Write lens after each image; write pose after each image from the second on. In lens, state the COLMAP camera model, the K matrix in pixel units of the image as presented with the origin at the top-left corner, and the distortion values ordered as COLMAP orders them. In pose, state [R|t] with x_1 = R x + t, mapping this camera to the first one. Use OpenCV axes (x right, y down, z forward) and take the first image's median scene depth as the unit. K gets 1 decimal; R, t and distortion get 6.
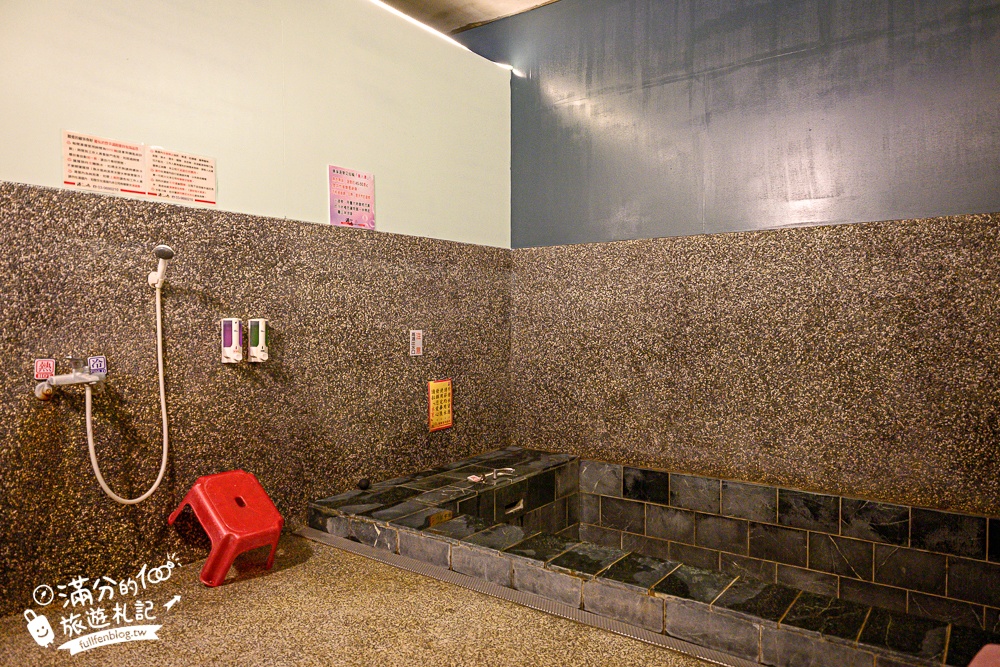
lens RADIAL K [[675.6, 0, 498.9], [0, 675.6, 333.2], [0, 0, 1]] dist [0.002028, 0.001436]
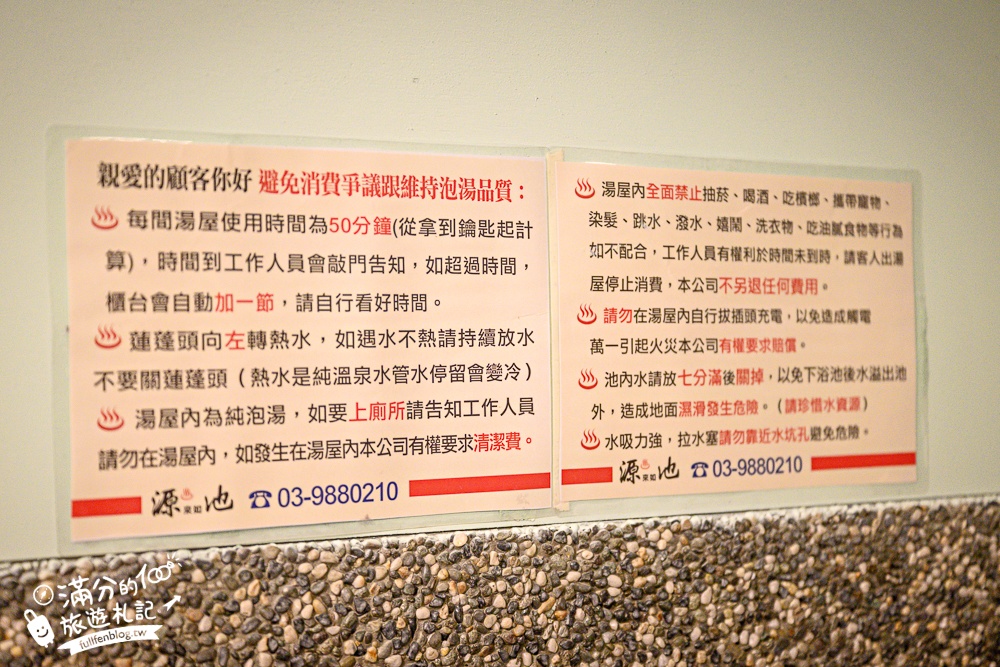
lens RADIAL K [[1822.7, 0, 499.8], [0, 1822.7, 333.6], [0, 0, 1]] dist [0.019150, 0.000000]
pose [[0.932639, -0.005298, -0.360772, -0.378101], [-0.004757, 0.999625, -0.026975, -0.222171], [0.360779, 0.026874, 0.932264, 0.605205]]
